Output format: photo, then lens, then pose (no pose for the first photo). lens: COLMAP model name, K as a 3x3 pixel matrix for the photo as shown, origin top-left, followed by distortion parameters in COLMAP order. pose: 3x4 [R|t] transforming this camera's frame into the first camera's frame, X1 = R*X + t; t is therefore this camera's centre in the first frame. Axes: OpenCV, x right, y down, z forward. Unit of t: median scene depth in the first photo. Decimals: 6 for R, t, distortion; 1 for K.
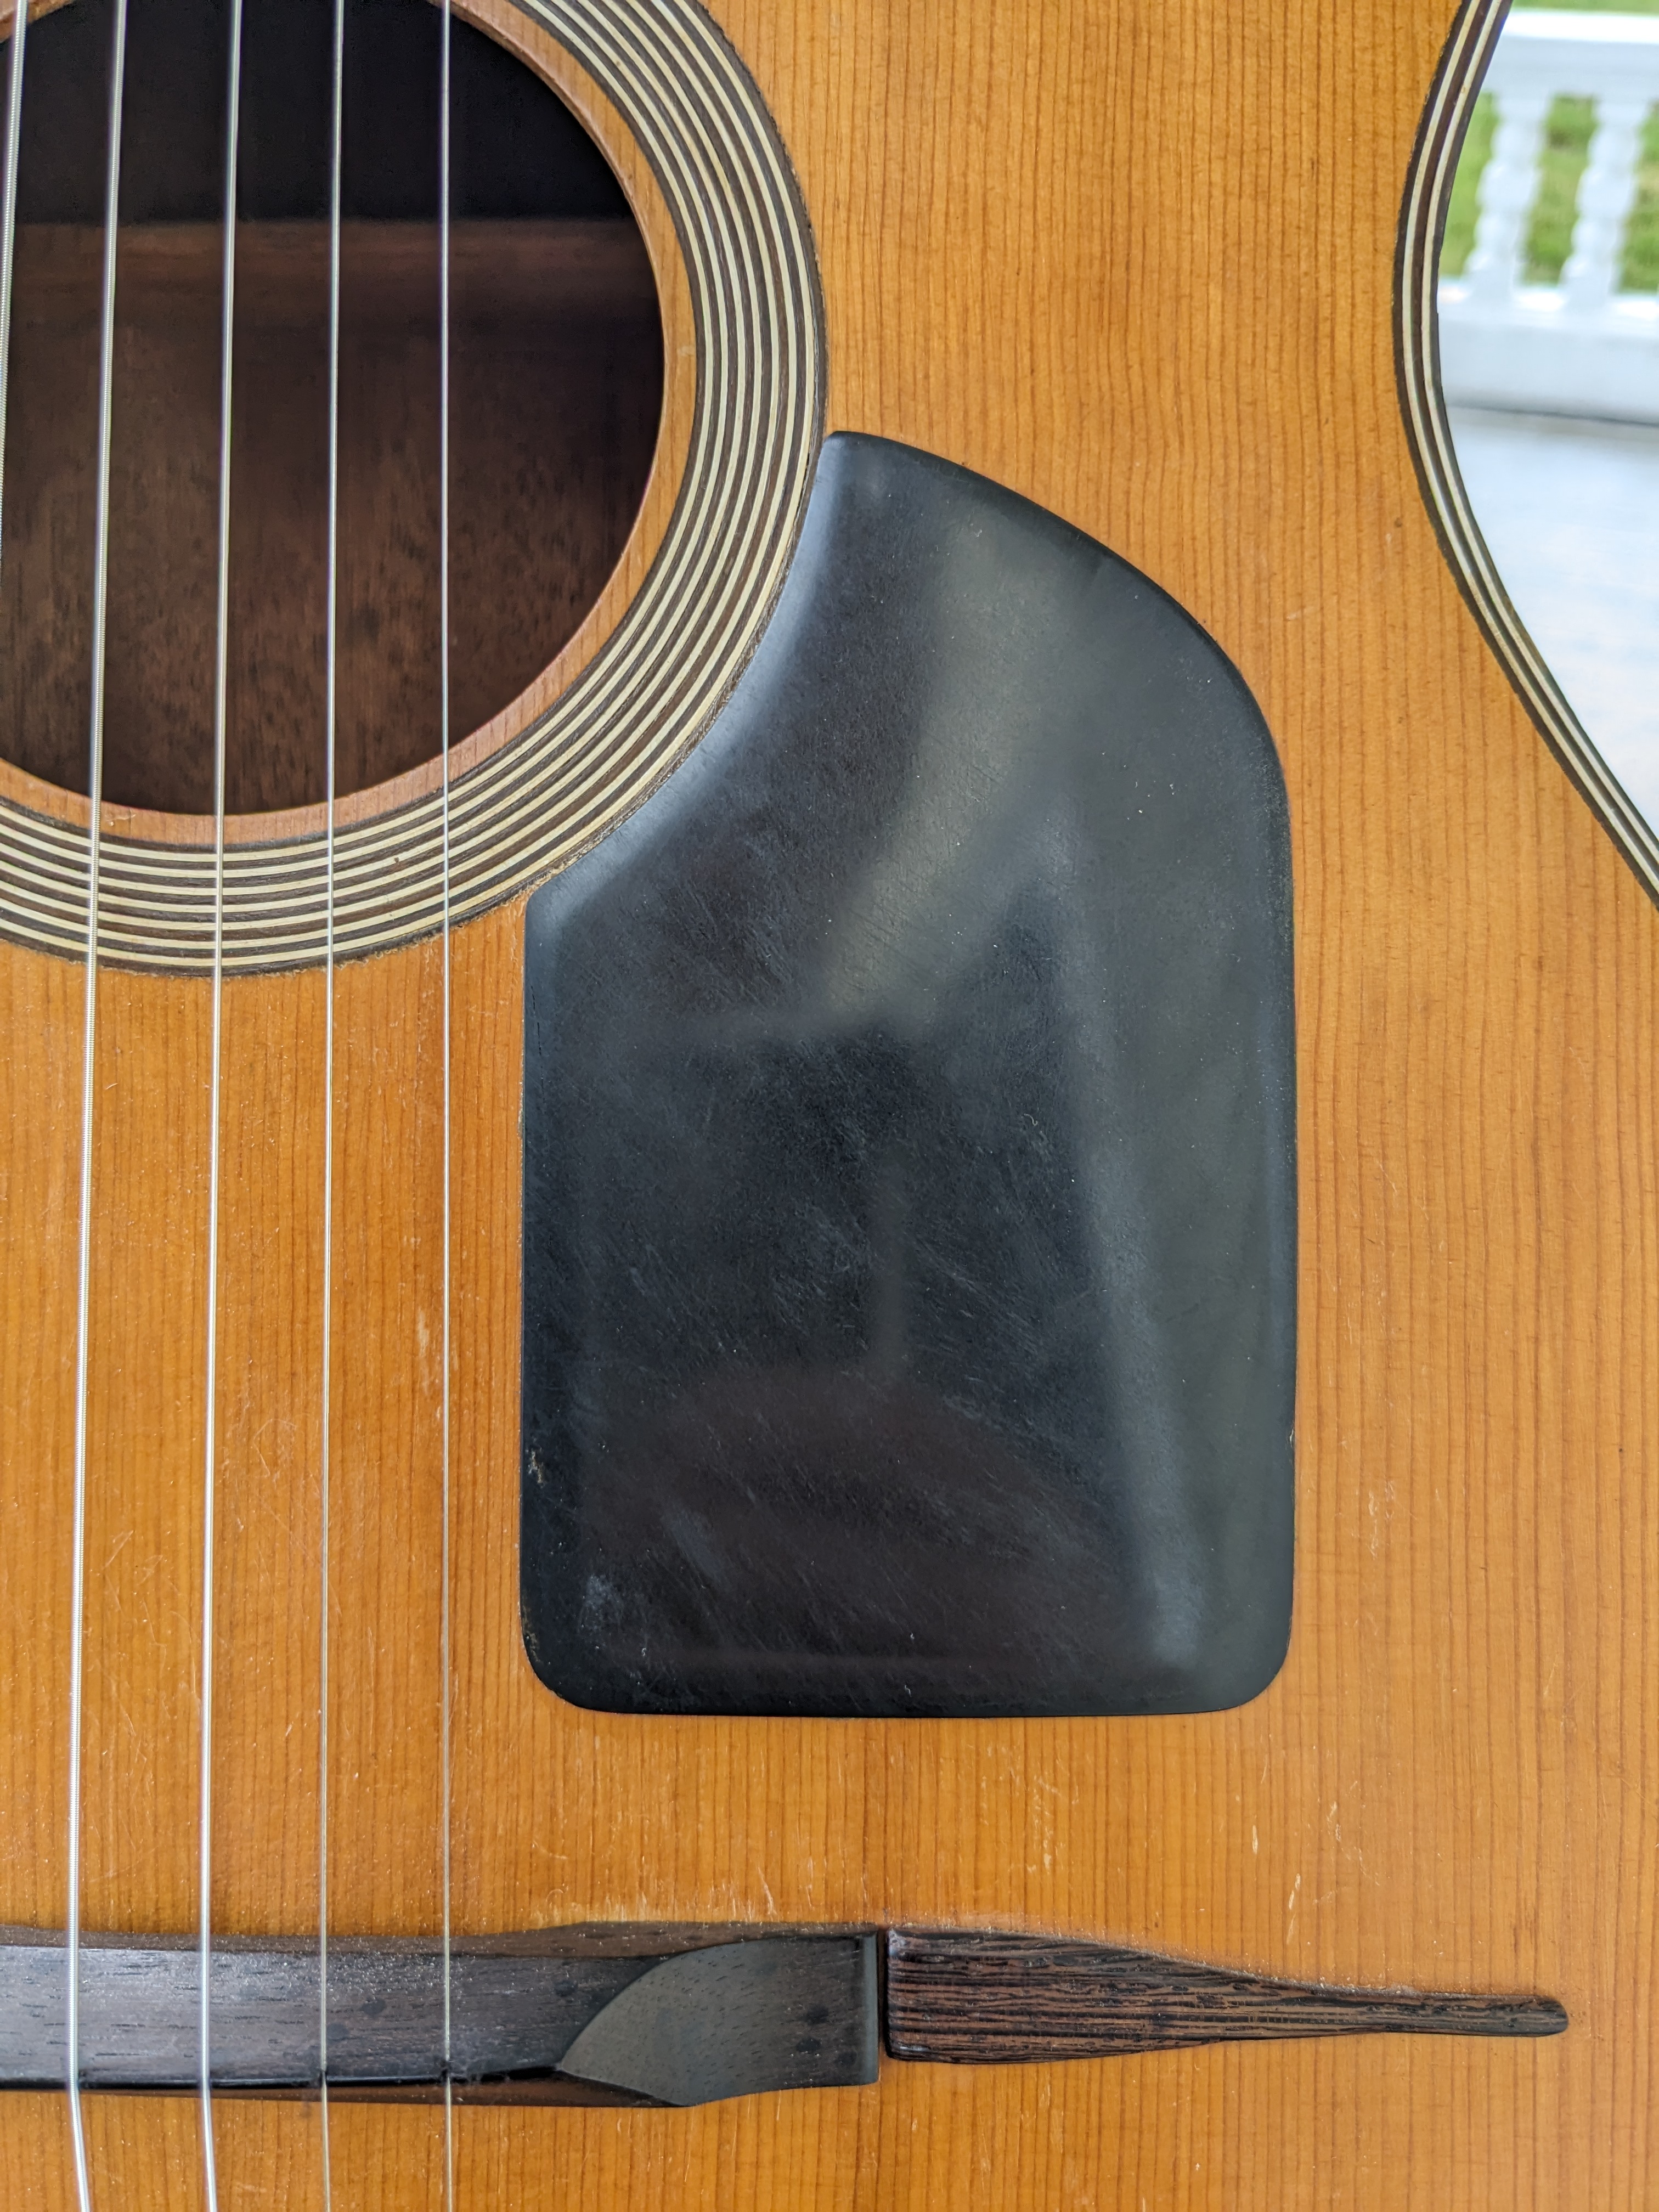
lens RADIAL K [[1742.9, 0, 816.7], [0, 1742.9, 1130.2], [0, 0, 1]] dist [-0.007871, -0.033299]
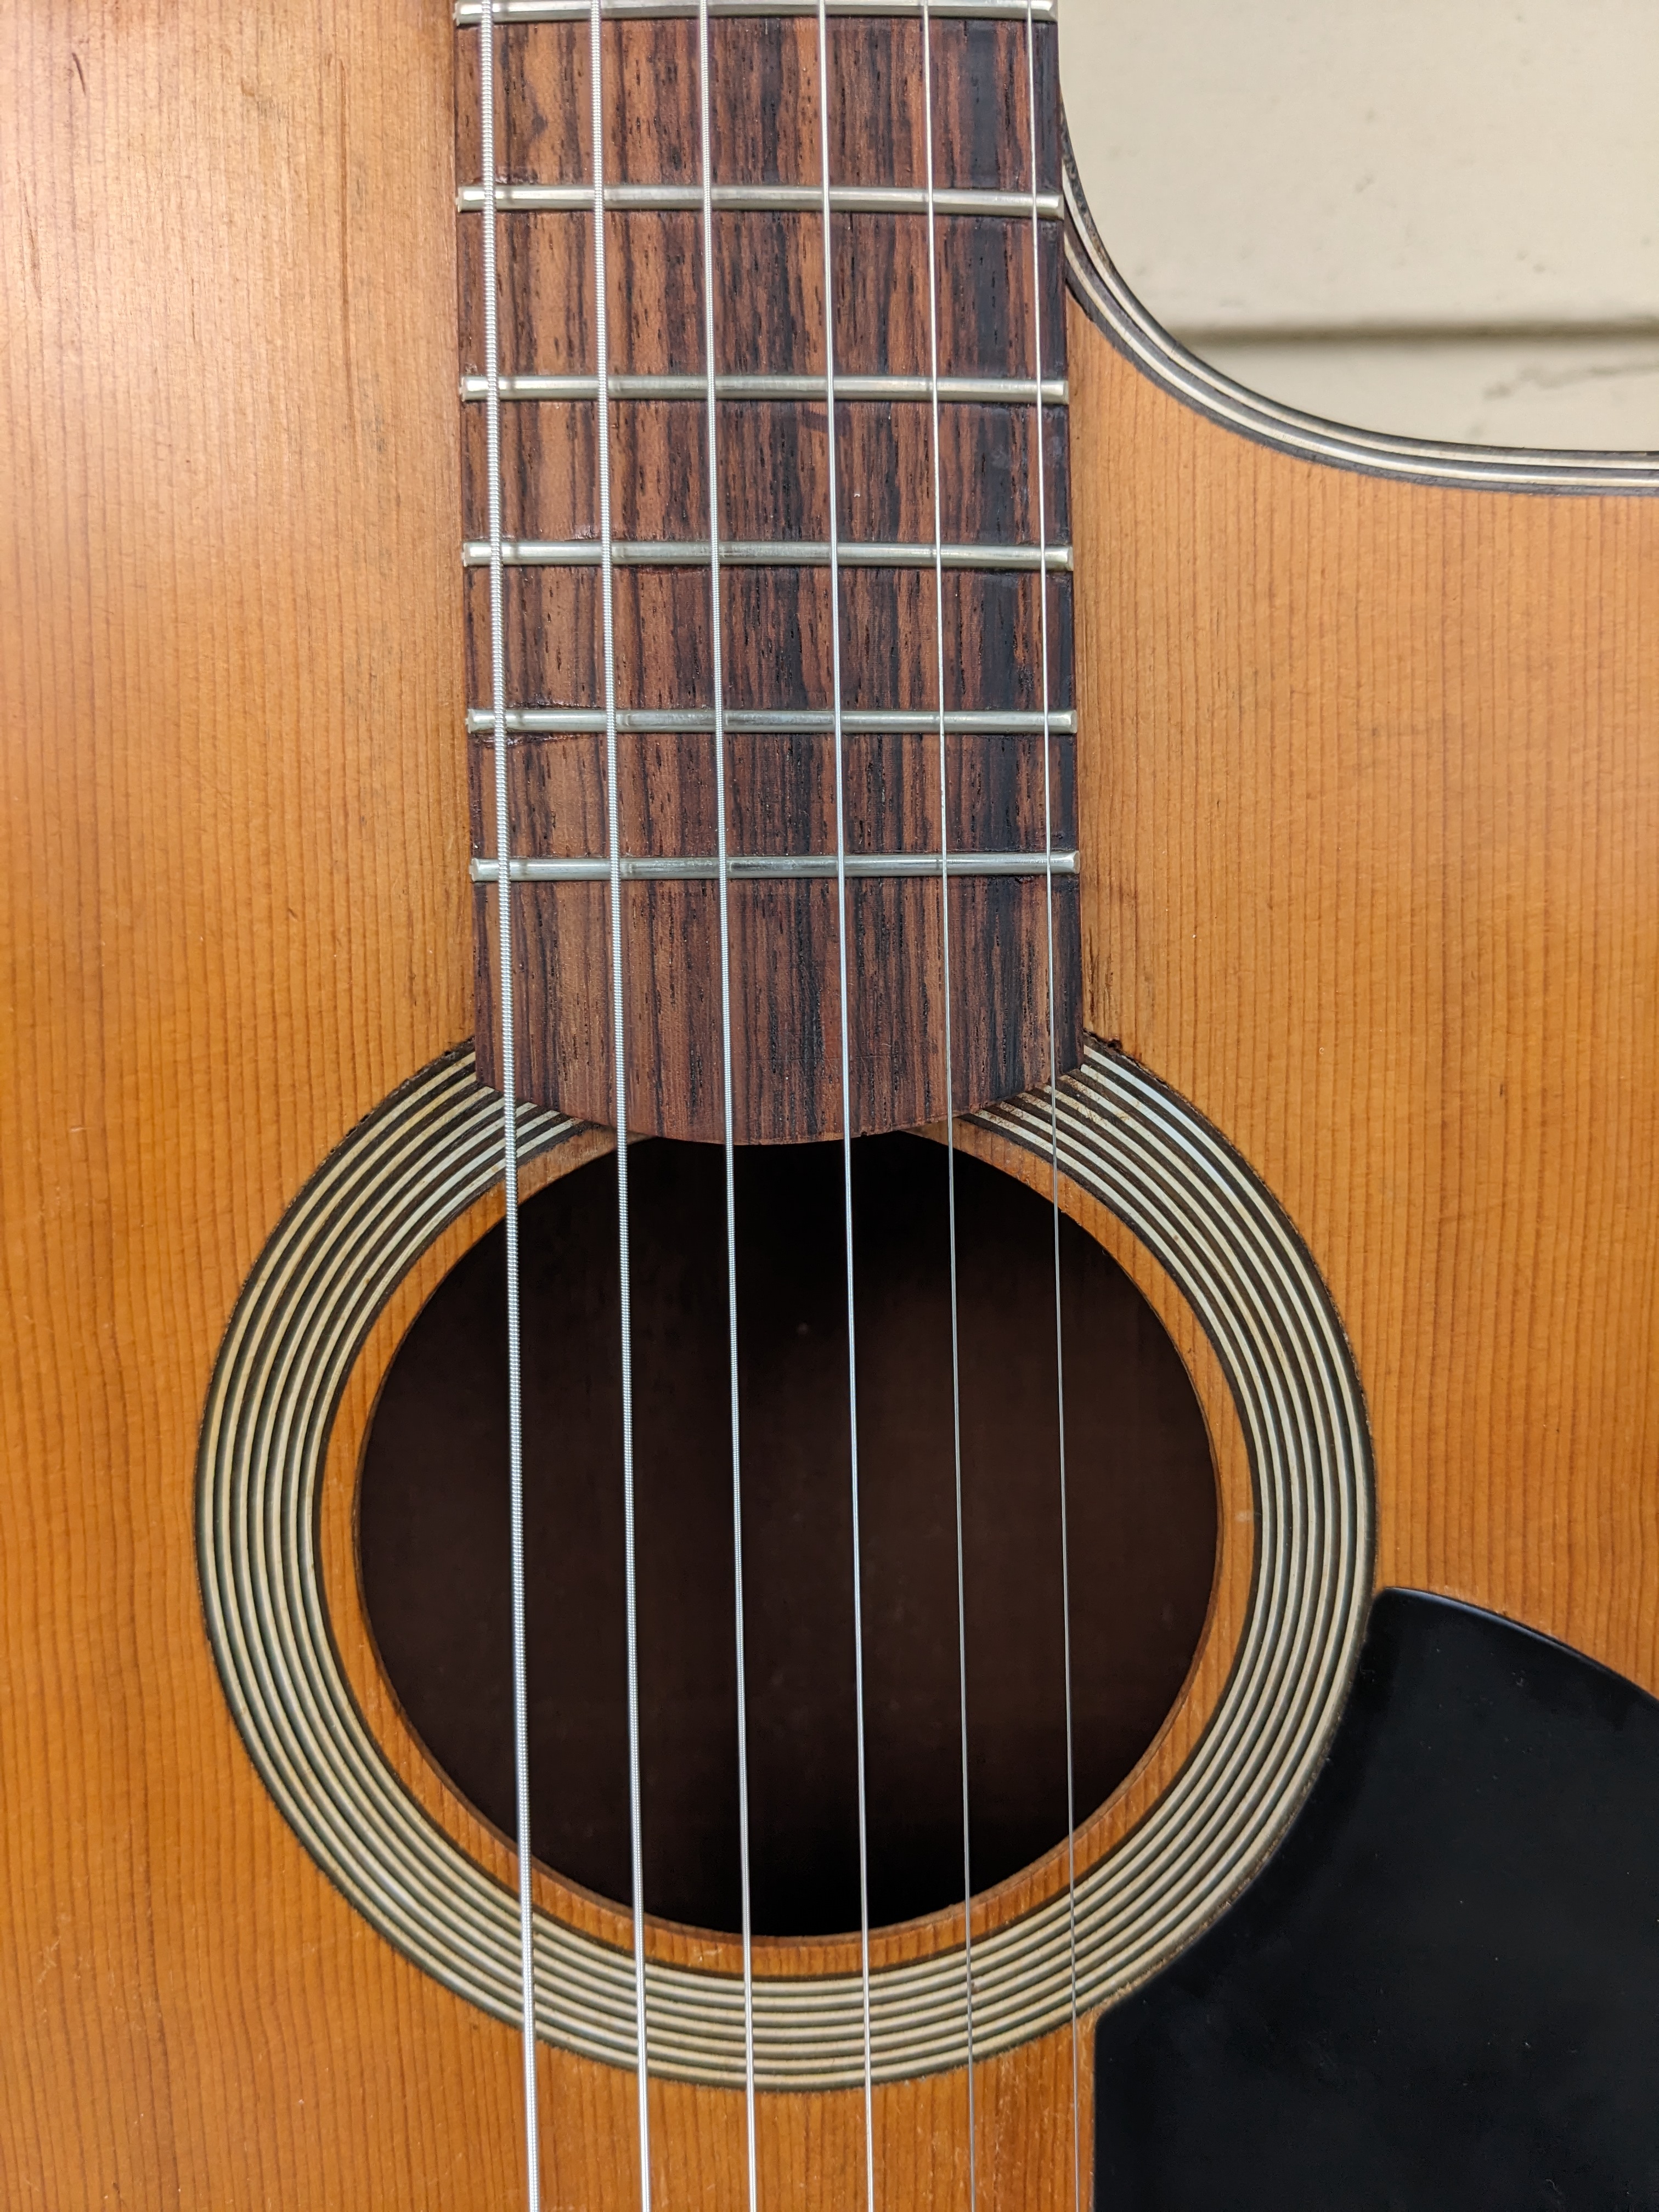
lens RADIAL K [[1772.8, 0, 878.8], [0, 1772.8, 1109.4], [0, 0, 1]] dist [0.042196, -0.114894]
pose [[0.998568, -0.027954, 0.045615, -0.337387], [0.022513, 0.993025, 0.115733, -0.823528], [-0.048533, -0.114541, 0.992232, -0.015530]]
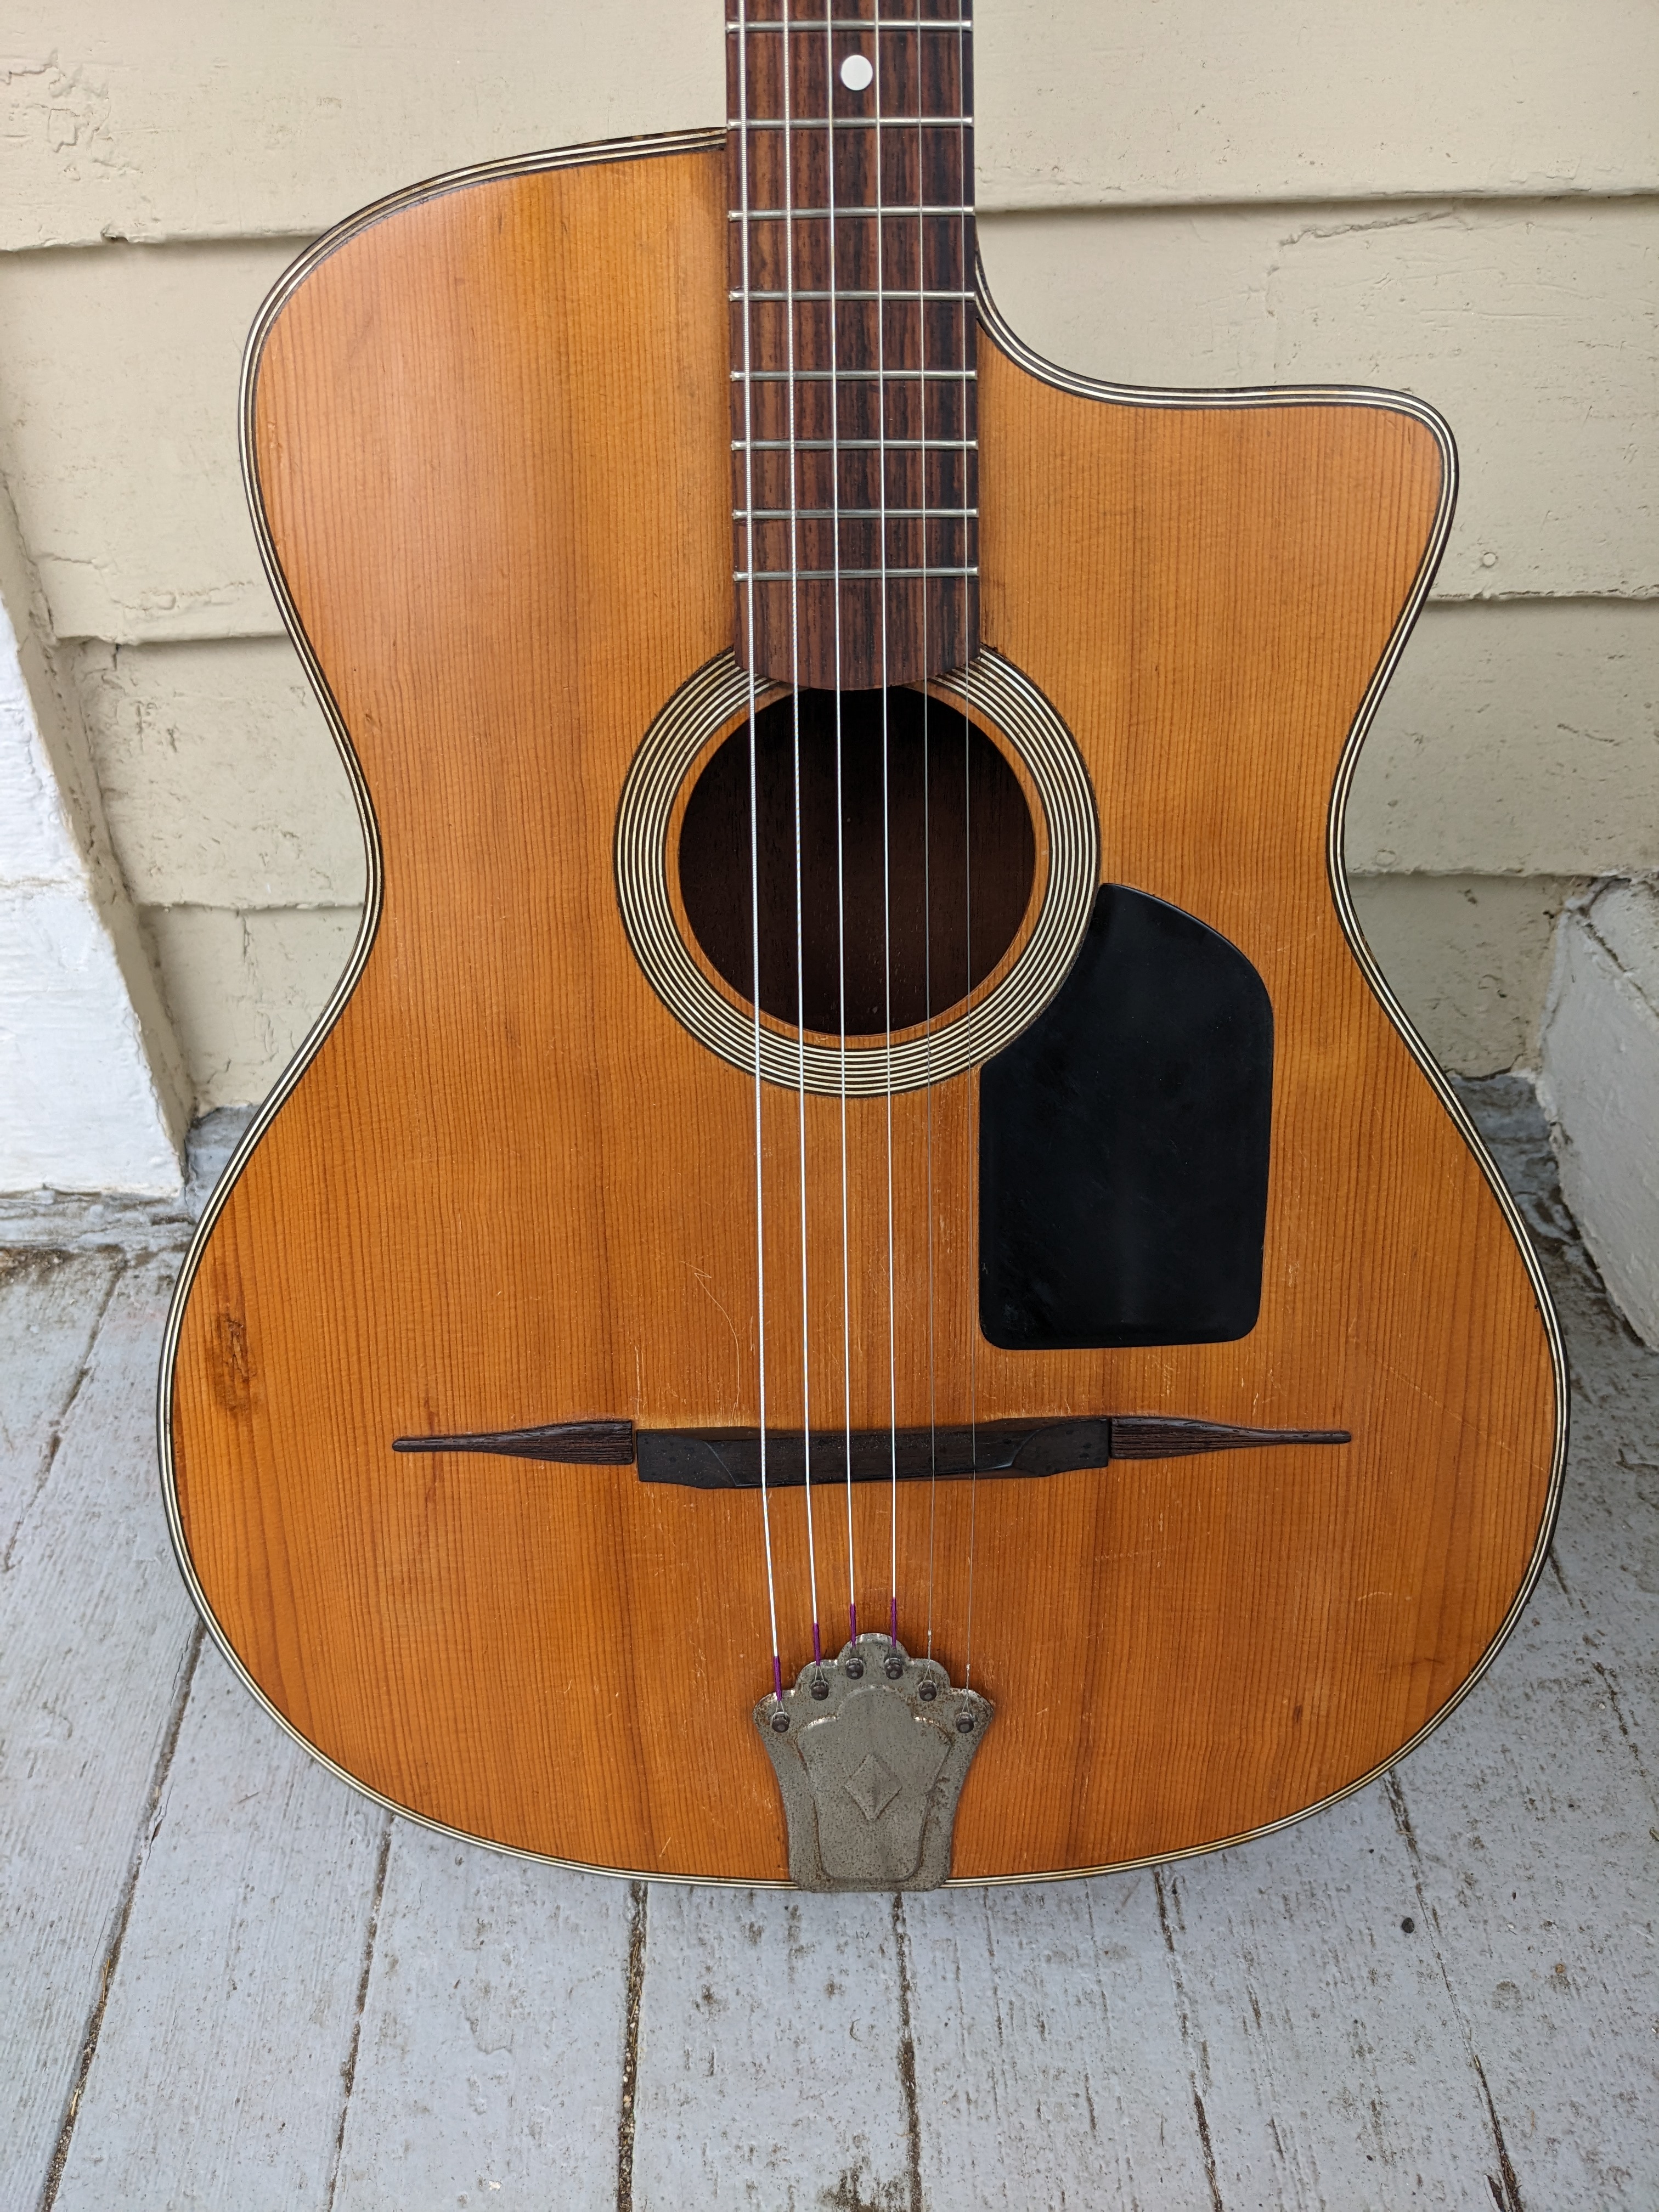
lens RADIAL K [[1729.3, 0, 799.2], [0, 1729.3, 1131.0], [0, 0, 1]] dist [0.000105, -0.042115]
pose [[0.999057, -0.037775, 0.021400, -0.502097], [0.029482, 0.952118, 0.304305, -0.840849], [-0.031871, -0.303387, 0.952334, -1.496654]]
